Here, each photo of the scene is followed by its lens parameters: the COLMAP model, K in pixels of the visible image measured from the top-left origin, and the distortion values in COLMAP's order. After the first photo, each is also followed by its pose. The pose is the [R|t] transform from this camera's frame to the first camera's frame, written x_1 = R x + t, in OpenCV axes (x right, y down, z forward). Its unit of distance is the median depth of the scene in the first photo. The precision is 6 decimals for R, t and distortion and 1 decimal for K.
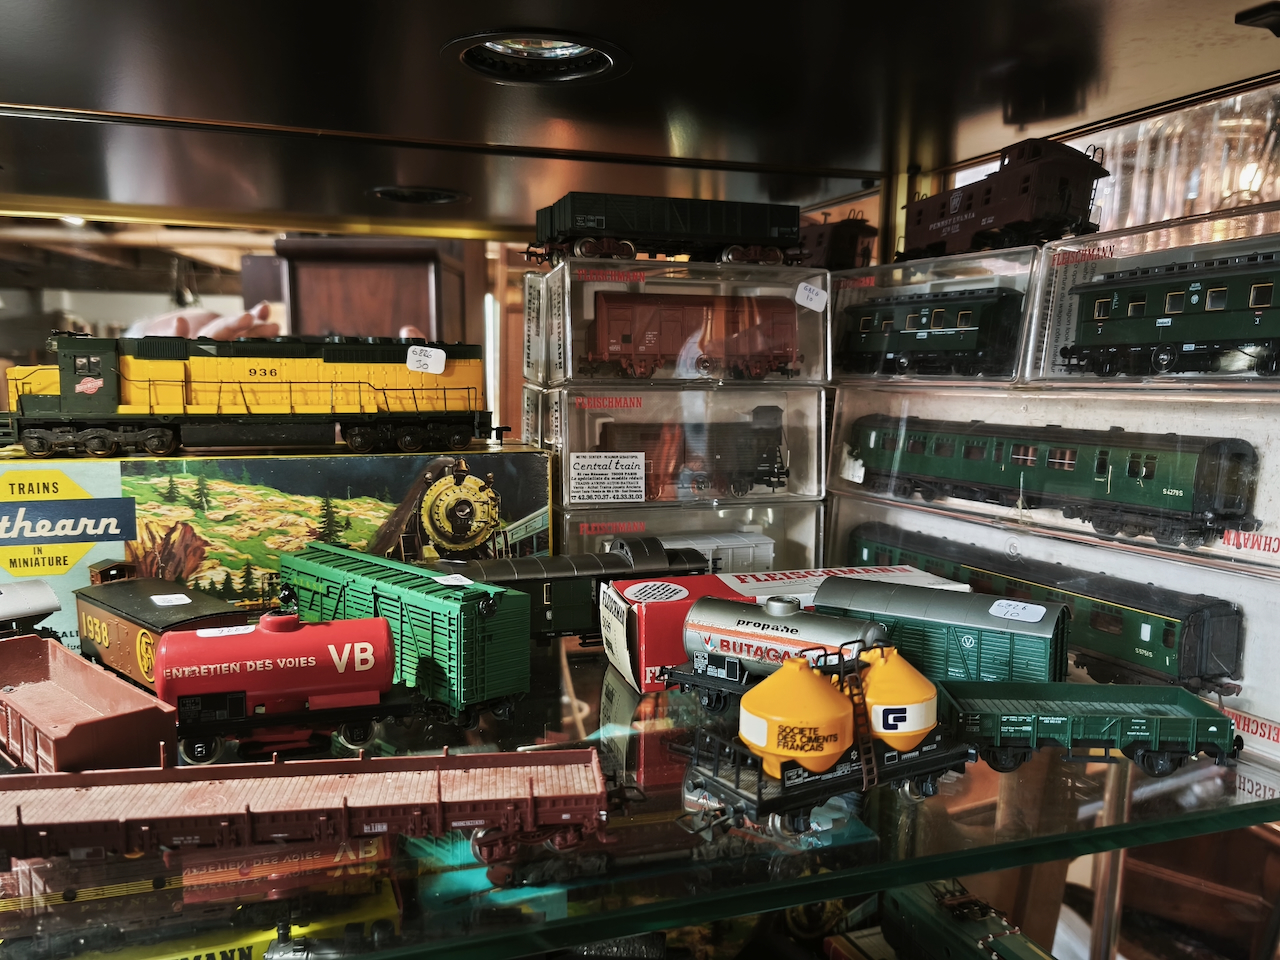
lens RADIAL K [[1011.0, 0, 634.5], [0, 1011.0, 511.2], [0, 0, 1]] dist [0.059935, -0.051554]
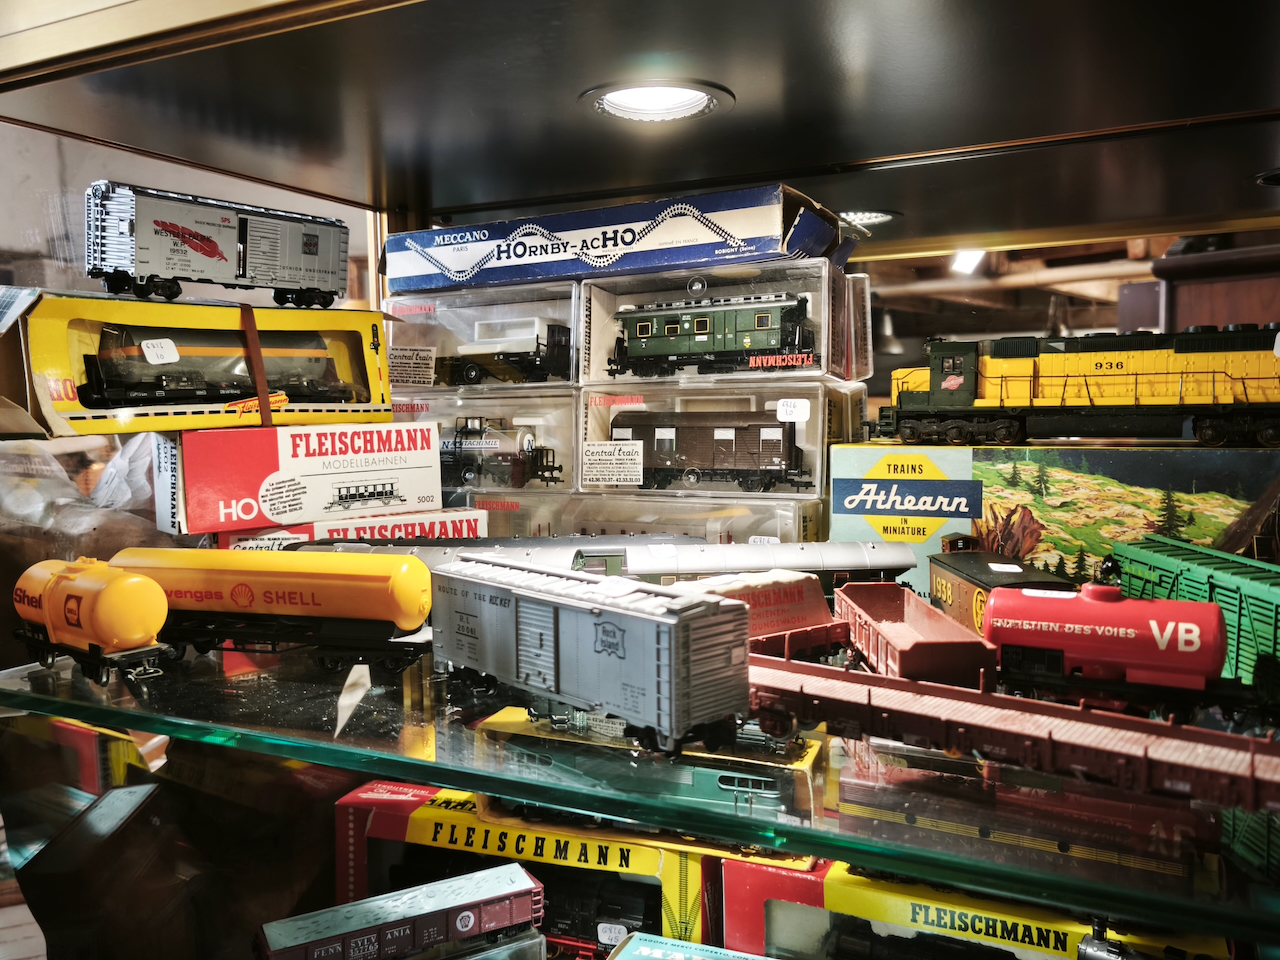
lens RADIAL K [[1011.0, 0, 634.5], [0, 1011.0, 511.2], [0, 0, 1]] dist [0.059935, -0.051554]
pose [[0.692009, 0.039877, -0.720787, 0.057771], [-0.071916, 0.997314, -0.013869, 0.062539], [0.718298, 0.061433, 0.693018, -0.056511]]
